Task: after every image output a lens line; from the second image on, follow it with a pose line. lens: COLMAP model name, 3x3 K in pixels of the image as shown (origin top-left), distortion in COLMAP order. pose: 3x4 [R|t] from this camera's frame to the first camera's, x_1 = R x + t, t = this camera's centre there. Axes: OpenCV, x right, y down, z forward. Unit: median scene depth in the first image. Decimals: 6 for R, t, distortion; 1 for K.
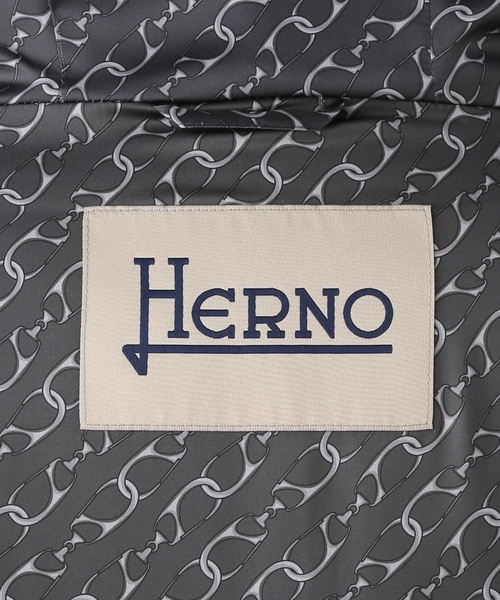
lens RADIAL K [[1299.7, 0, 249.9], [0, 1299.7, 299.5], [0, 0, 1]] dist [0.100883, 0.000000]
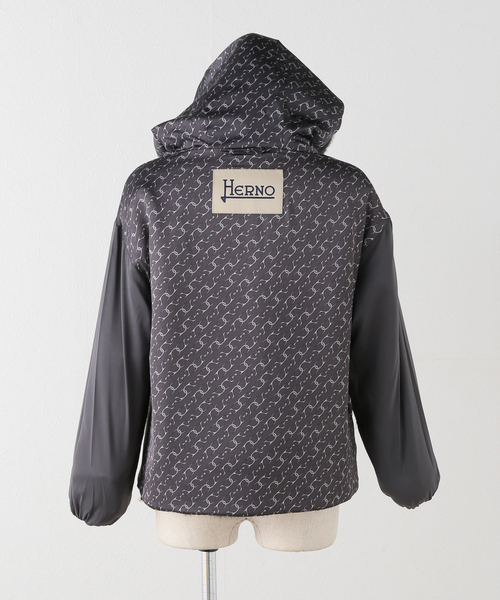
lens RADIAL K [[971.1, 0, 250.2], [0, 971.1, 300.5], [0, 0, 1]] dist [-0.002400, 0.000000]
pose [[0.999704, 0.009955, -0.022210, 0.102397], [-0.010470, 0.999677, -0.023179, 0.519728], [0.021972, 0.023404, 0.999485, -2.723735]]
